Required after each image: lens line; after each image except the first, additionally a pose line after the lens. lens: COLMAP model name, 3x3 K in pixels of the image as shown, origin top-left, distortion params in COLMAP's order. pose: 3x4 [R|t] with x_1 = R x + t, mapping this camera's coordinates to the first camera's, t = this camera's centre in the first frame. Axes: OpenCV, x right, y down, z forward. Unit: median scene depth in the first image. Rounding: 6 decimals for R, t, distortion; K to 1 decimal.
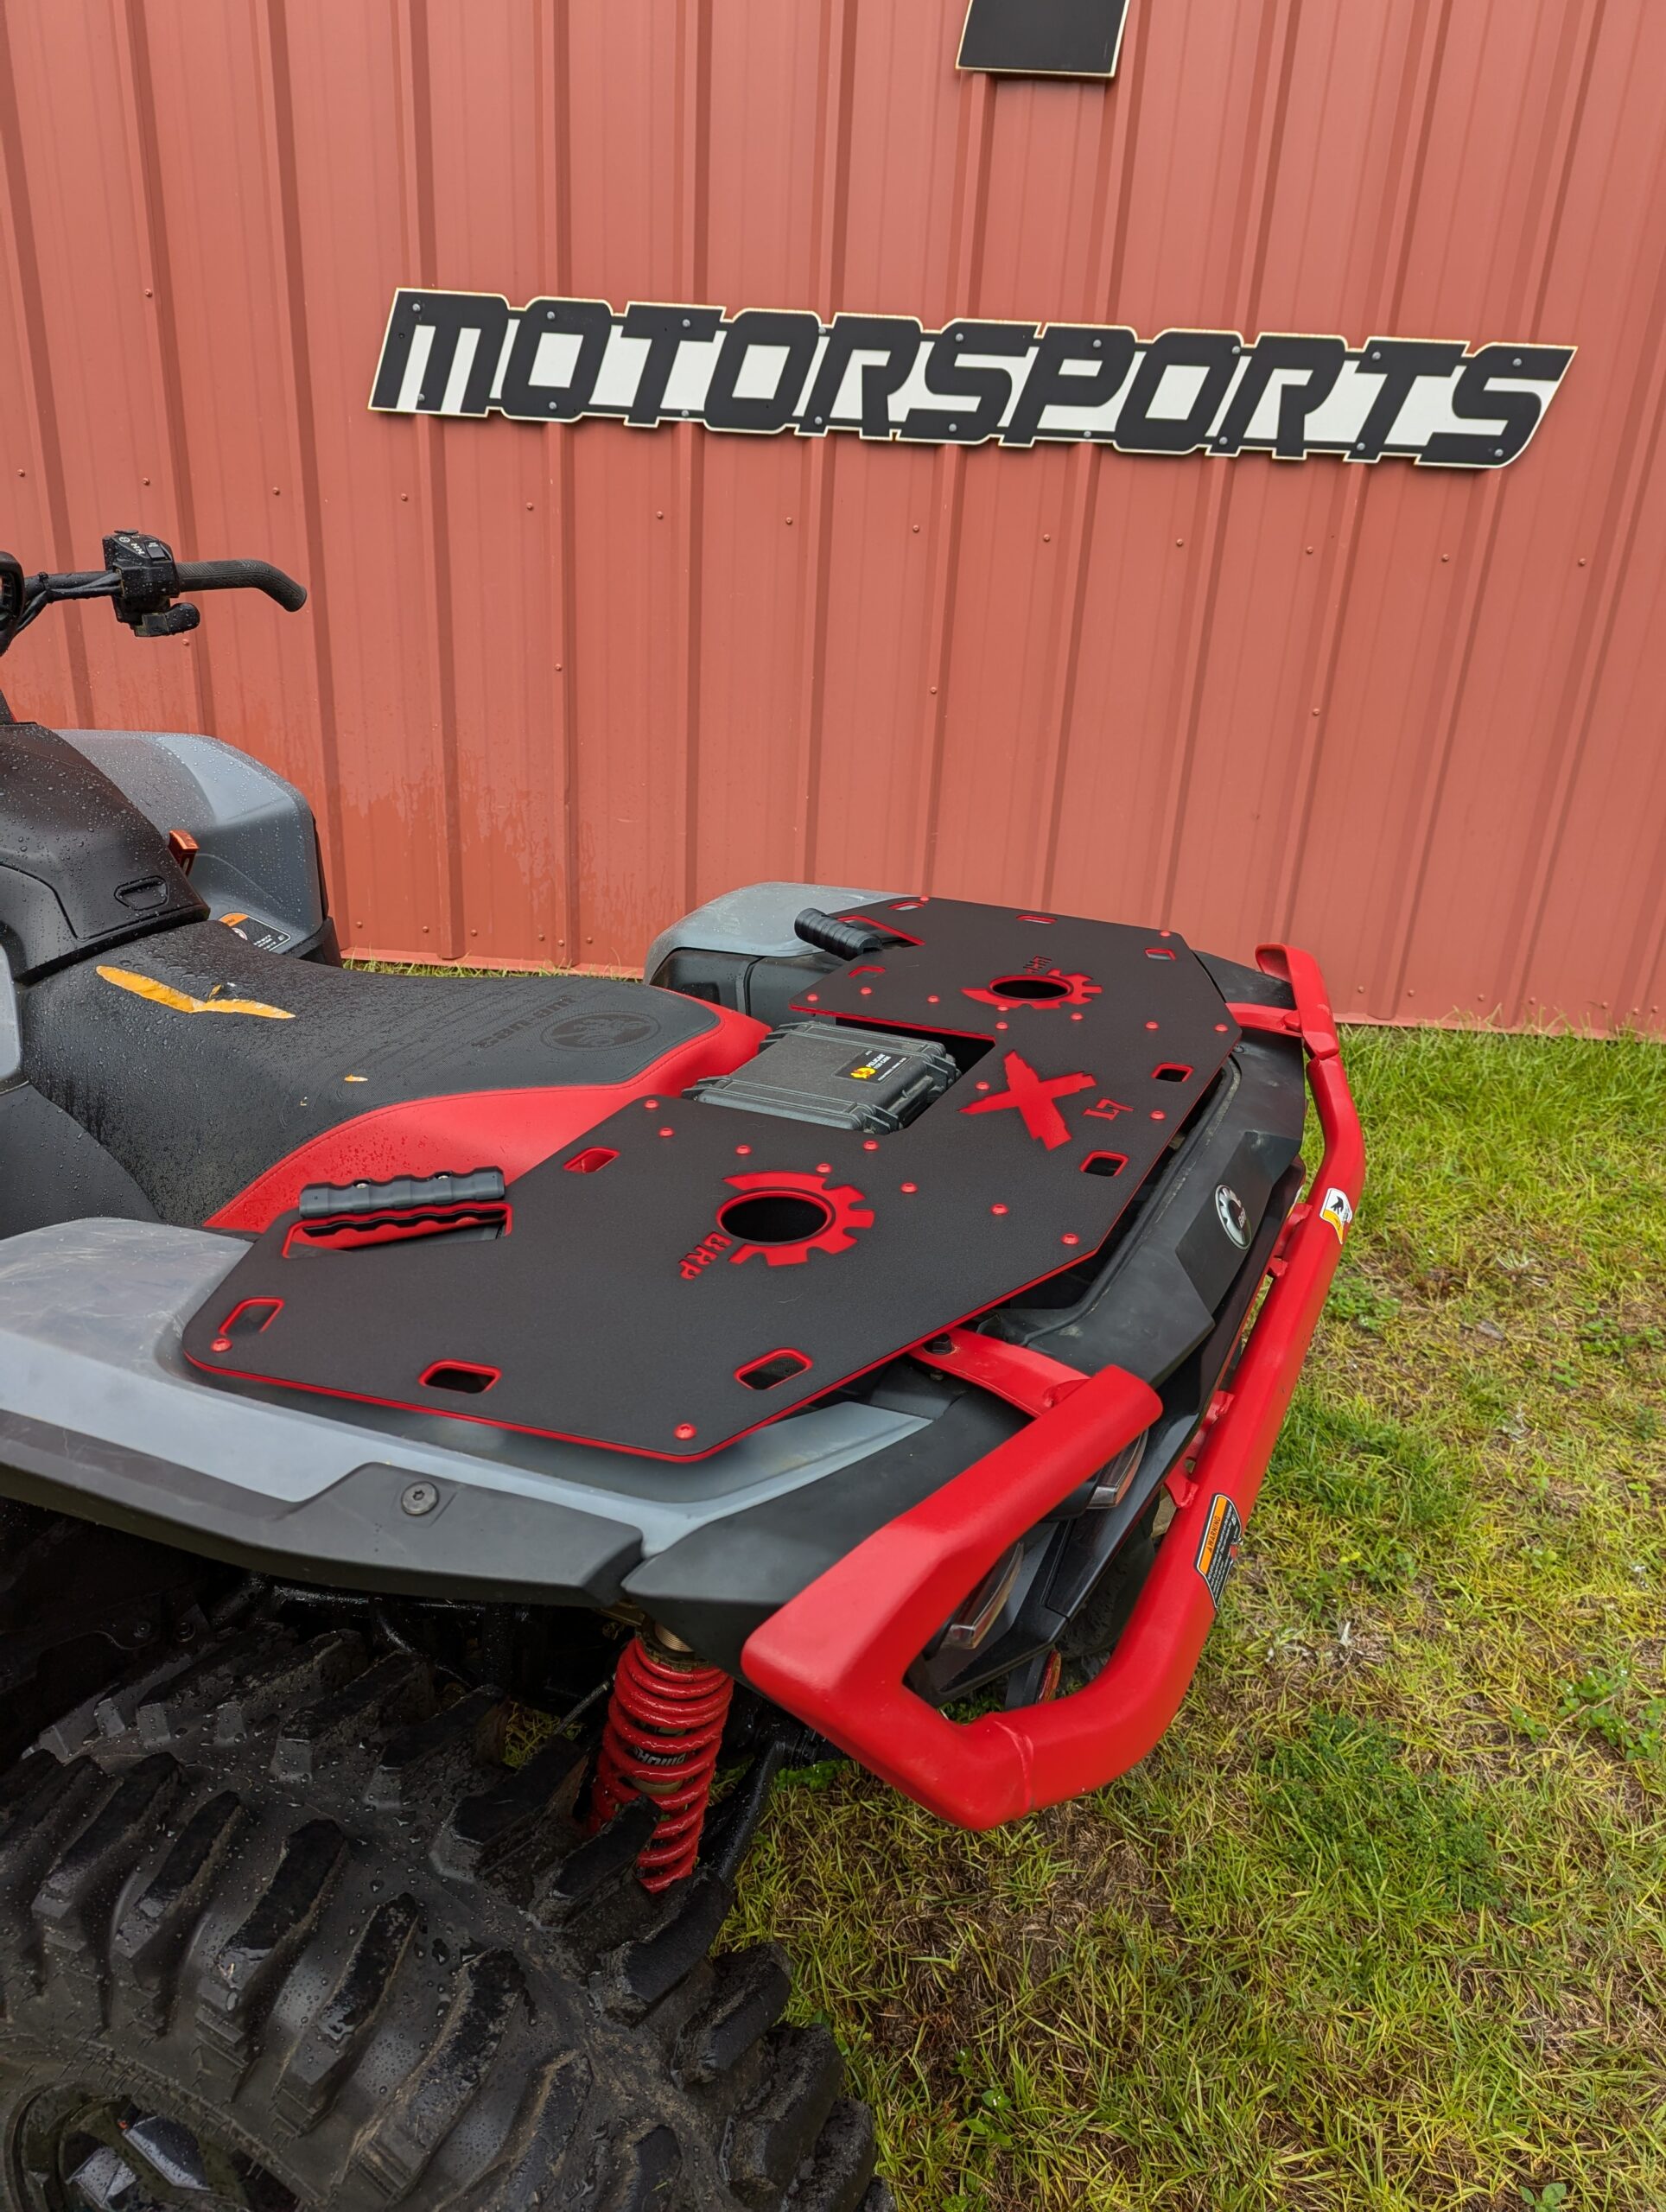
lens RADIAL K [[1563.2, 0, 811.7], [0, 1563.2, 1061.3], [0, 0, 1]] dist [0.101664, -0.134522]
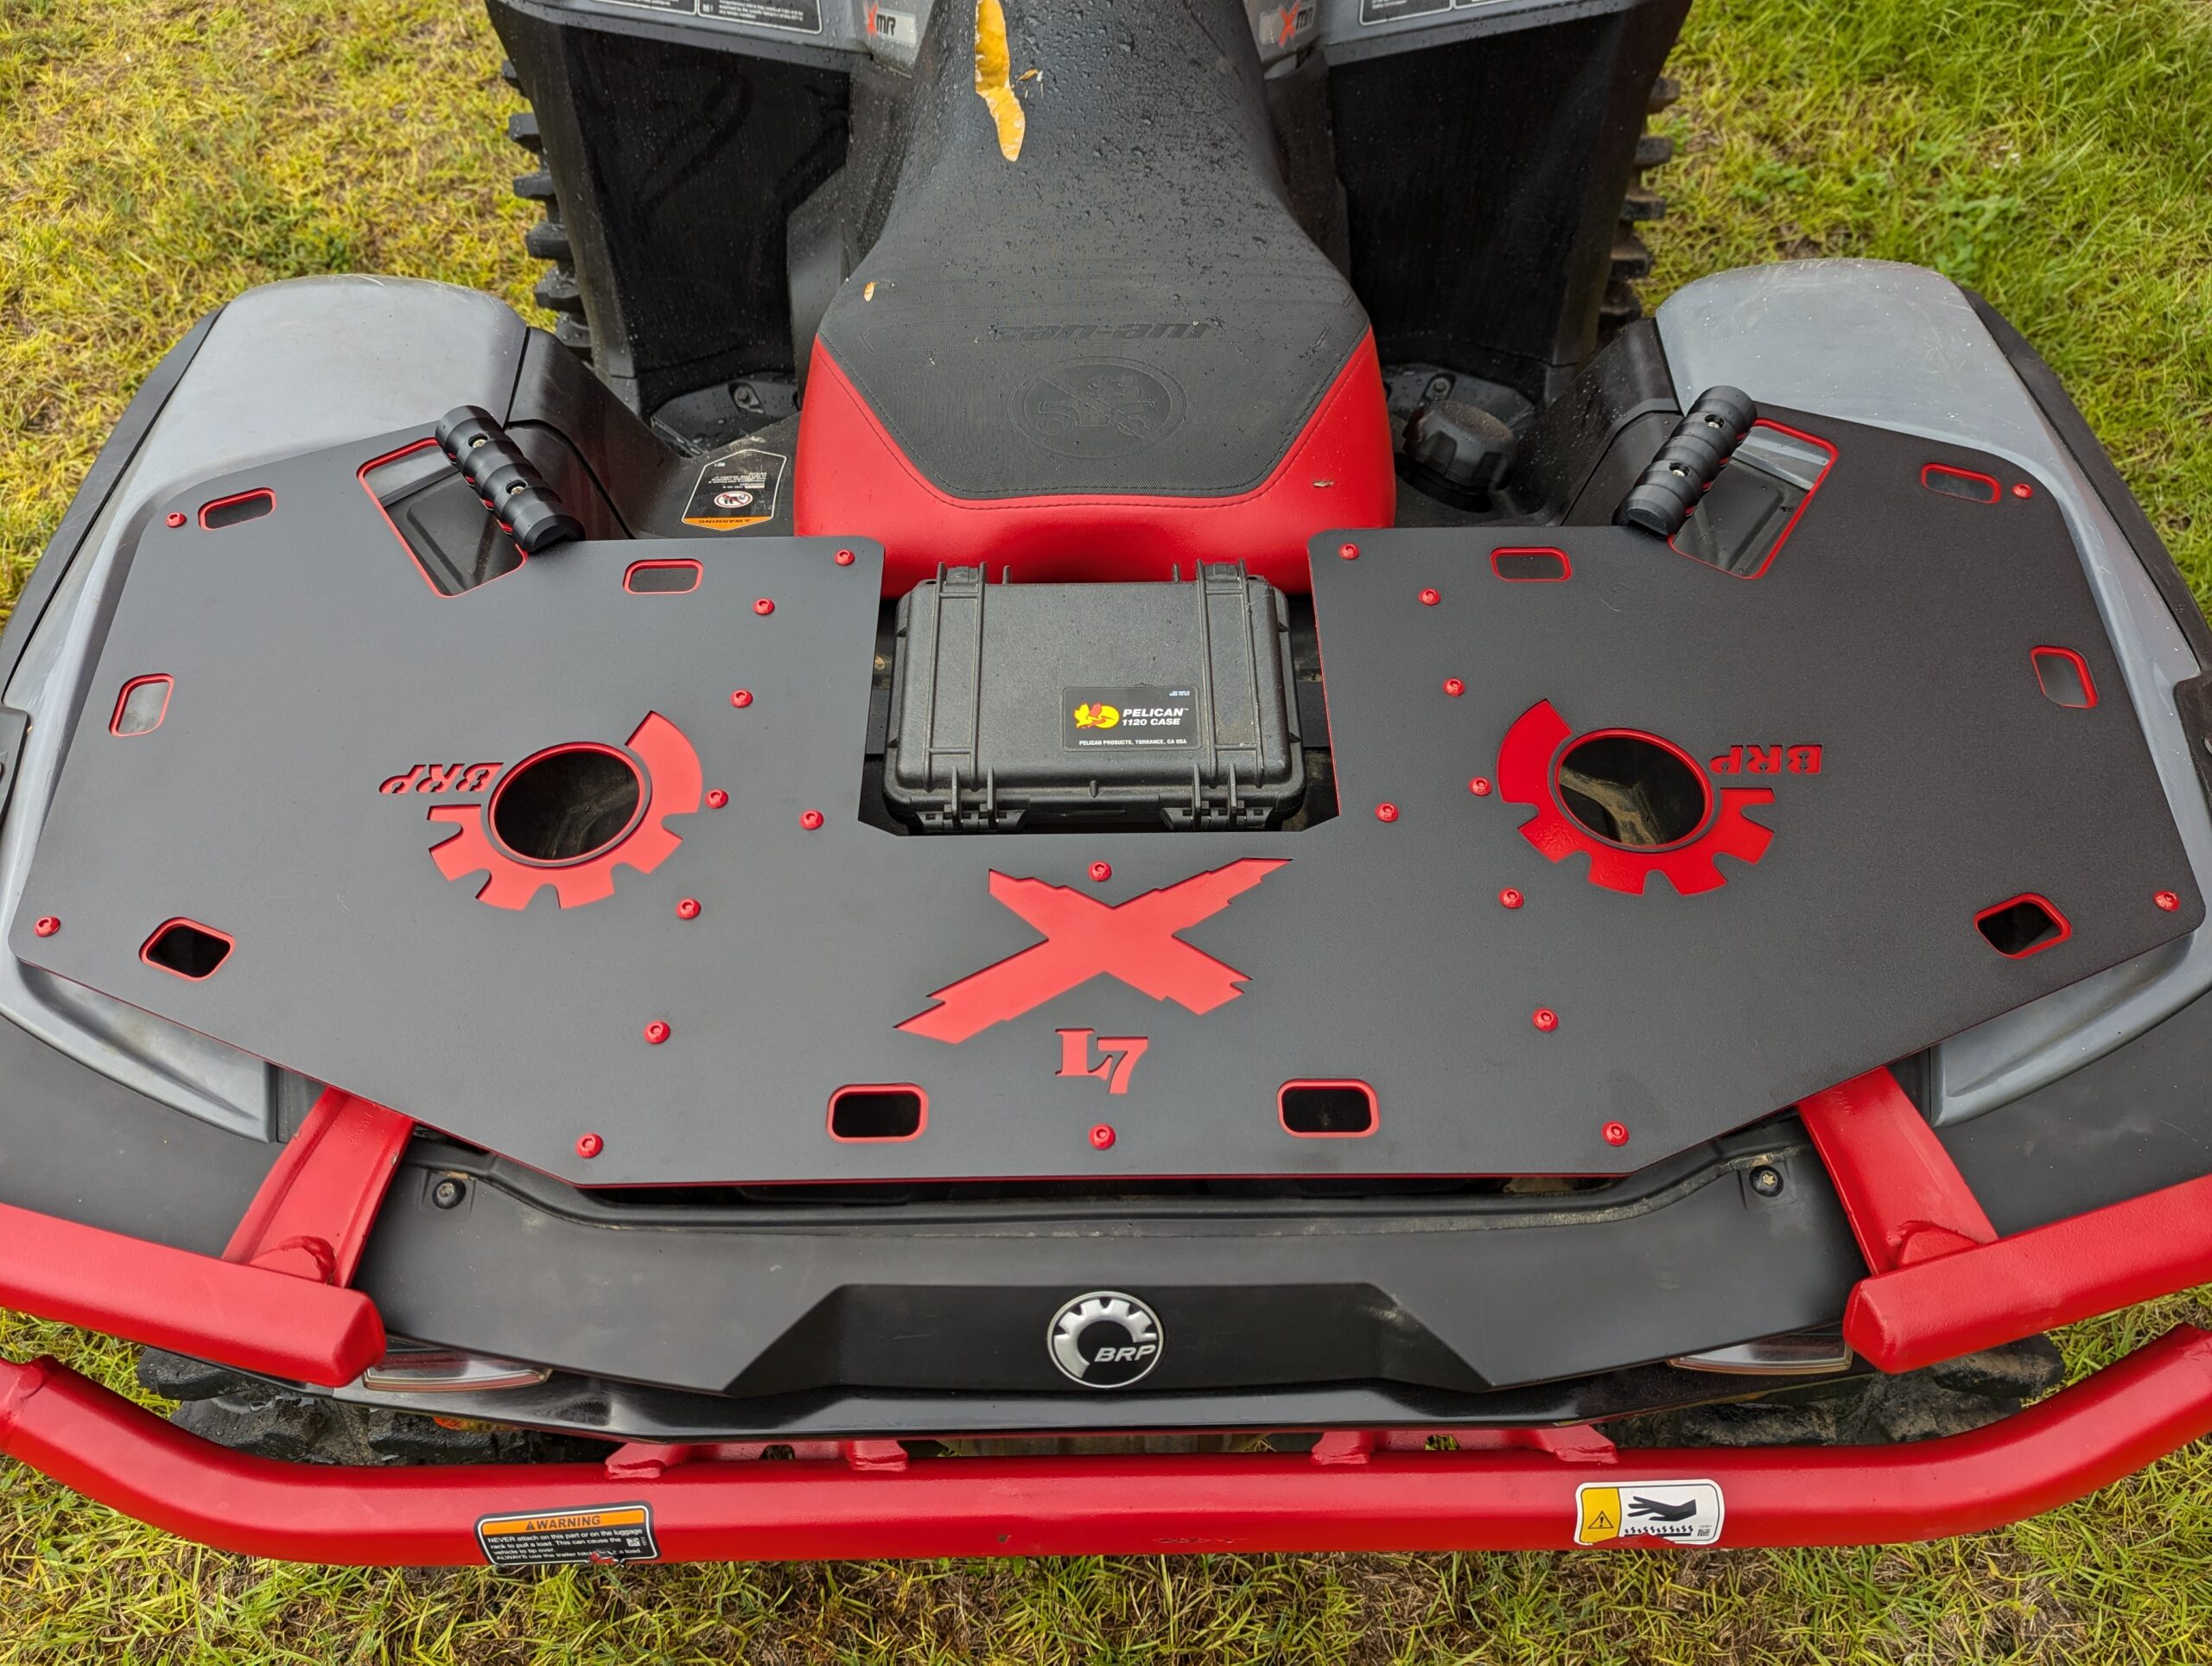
lens RADIAL K [[1568.1, 0, 1106.0], [0, 1568.1, 833.0], [0, 0, 1]] dist [0.080767, -0.077198]
pose [[0.442306, 0.715578, -0.540661, 0.300479], [-0.306266, 0.687107, 0.658852, -0.277160], [0.842951, -0.125828, 0.523068, 0.481160]]
